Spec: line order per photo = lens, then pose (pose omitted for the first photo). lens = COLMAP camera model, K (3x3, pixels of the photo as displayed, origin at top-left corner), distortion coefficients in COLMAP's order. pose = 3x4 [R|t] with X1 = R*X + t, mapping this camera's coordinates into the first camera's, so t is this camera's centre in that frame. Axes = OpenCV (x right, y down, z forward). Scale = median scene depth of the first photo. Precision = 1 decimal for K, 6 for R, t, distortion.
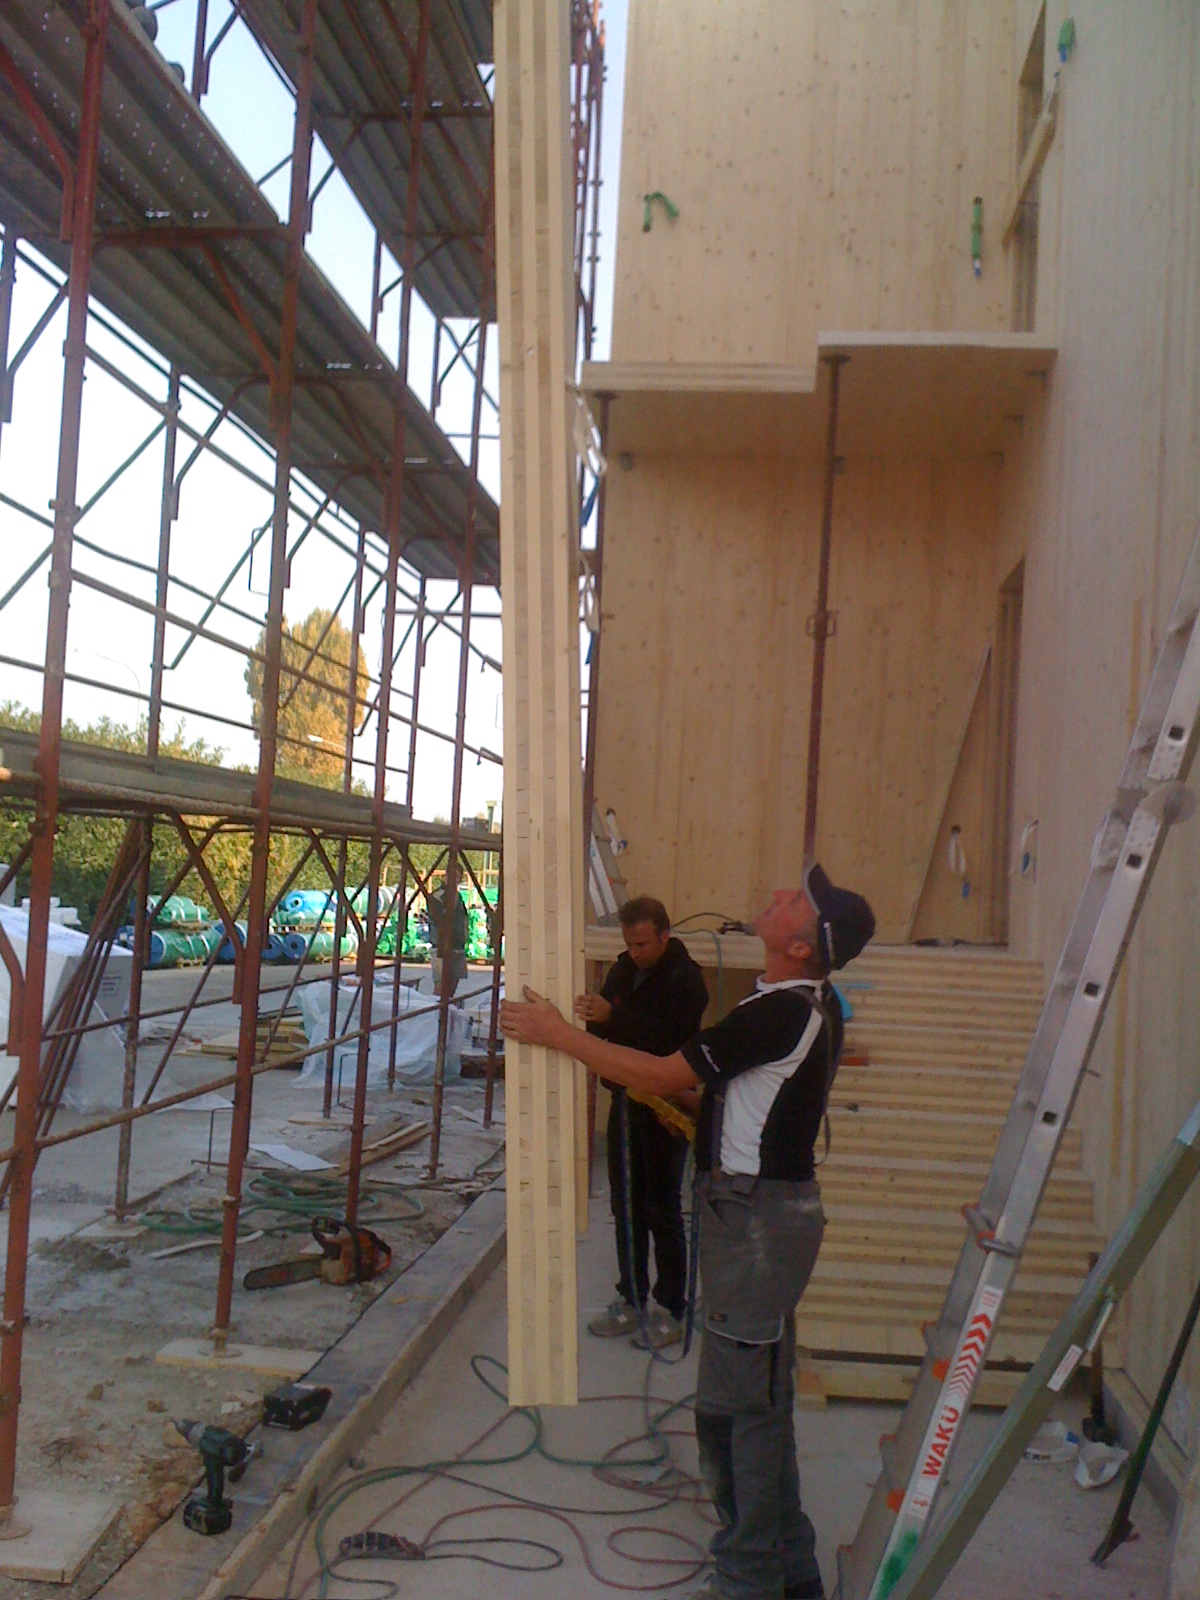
lens RADIAL K [[1745.9, 0, 573.1], [0, 1745.9, 806.3], [0, 0, 1]] dist [0.182363, -0.640898]
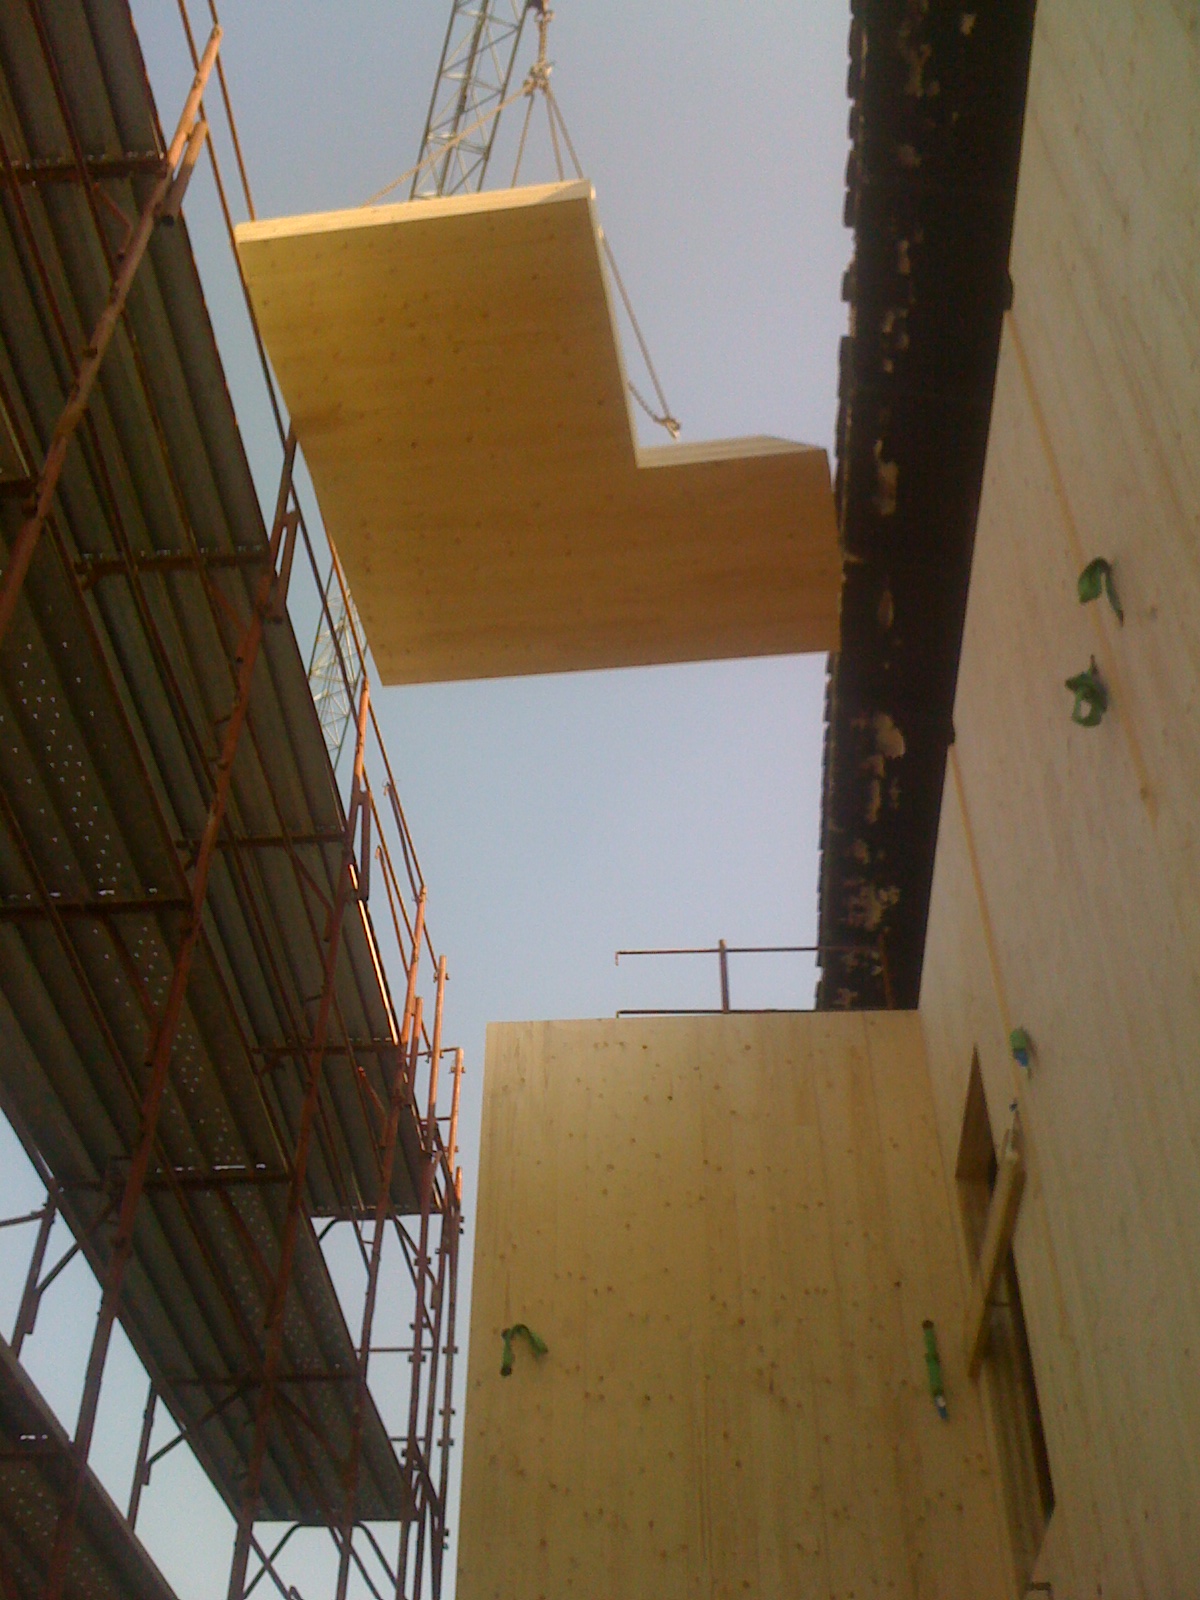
lens RADIAL K [[1745.9, 0, 573.1], [0, 1745.9, 806.3], [0, 0, 1]] dist [0.182363, -0.640898]
pose [[0.998529, 0.000817, 0.054218, 0.029030], [0.035716, 0.742441, -0.668959, 0.005415], [-0.040801, 0.669911, 0.741319, 0.267533]]
